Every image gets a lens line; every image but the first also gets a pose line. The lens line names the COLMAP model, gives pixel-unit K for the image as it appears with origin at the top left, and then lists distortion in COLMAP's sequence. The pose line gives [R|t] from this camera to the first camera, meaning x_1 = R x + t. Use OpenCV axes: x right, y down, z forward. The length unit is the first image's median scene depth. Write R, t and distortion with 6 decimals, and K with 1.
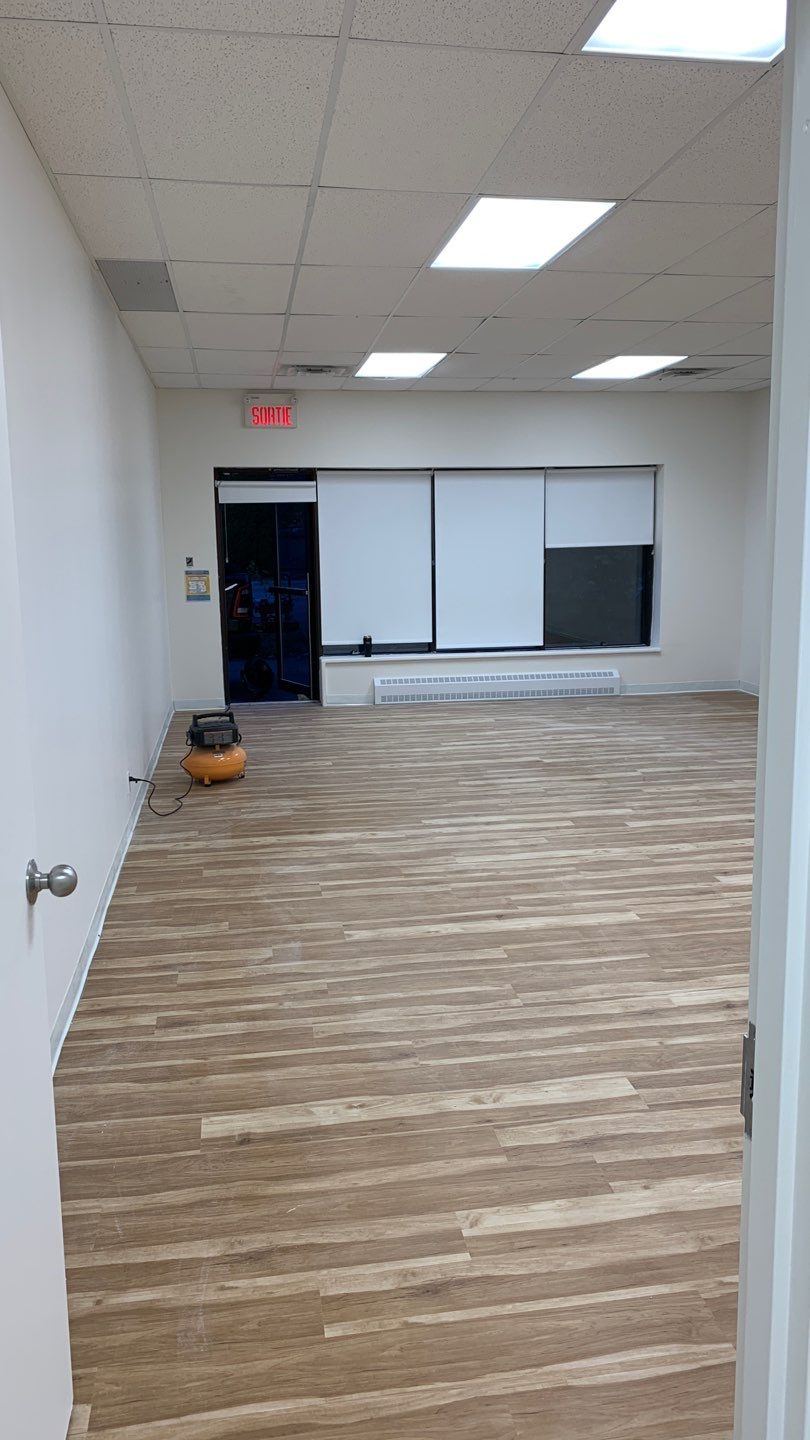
lens RADIAL K [[1122.4, 0, 396.4], [0, 1122.4, 718.9], [0, 0, 1]] dist [0.066981, -0.098447]
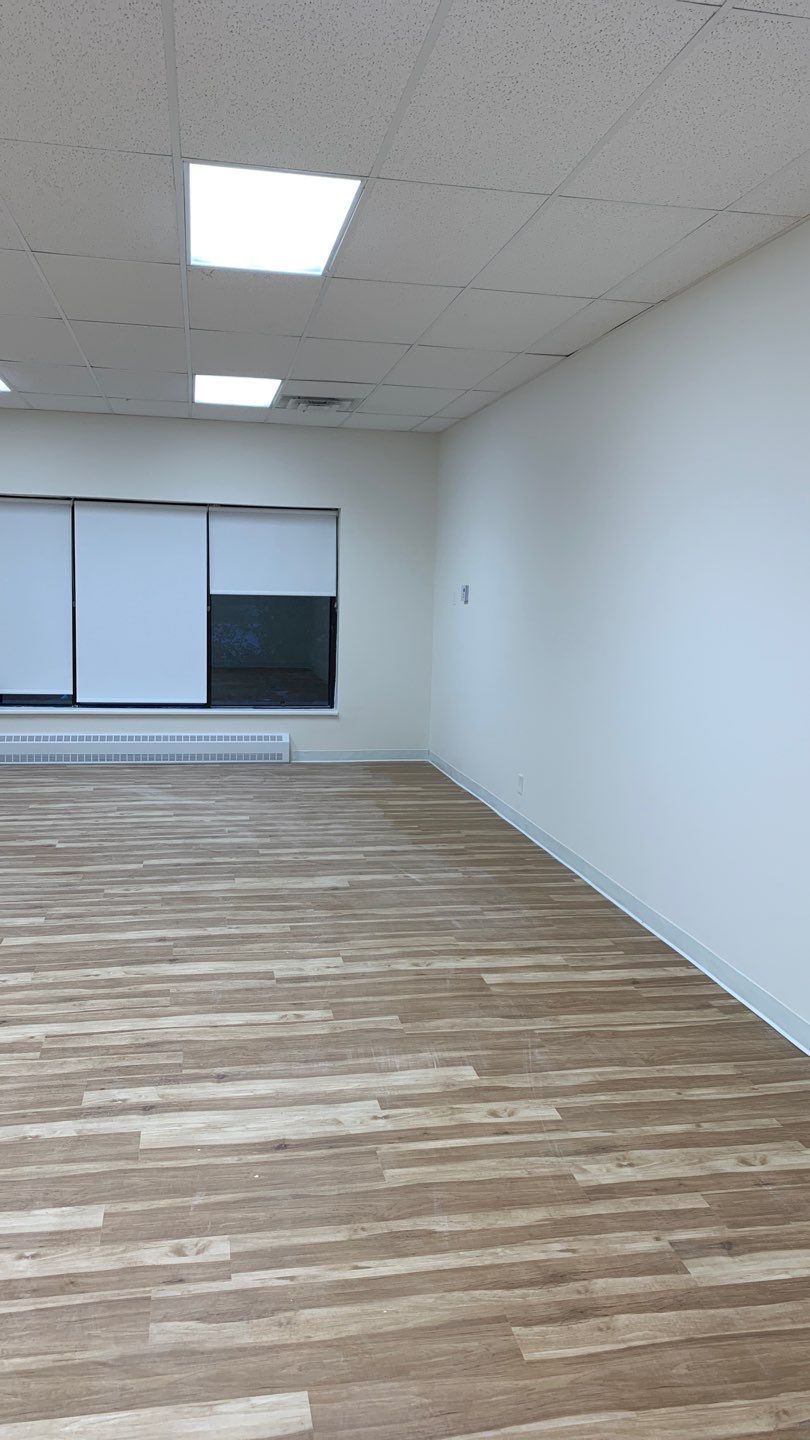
lens RADIAL K [[1122.4, 0, 414.5], [0, 1122.4, 724.5], [0, 0, 1]] dist [0.066981, -0.098447]
pose [[0.997889, 0.036543, 0.053684, 0.522779], [-0.034513, 0.998671, -0.038271, -0.043179], [-0.055011, 0.036338, 0.997824, 0.225719]]
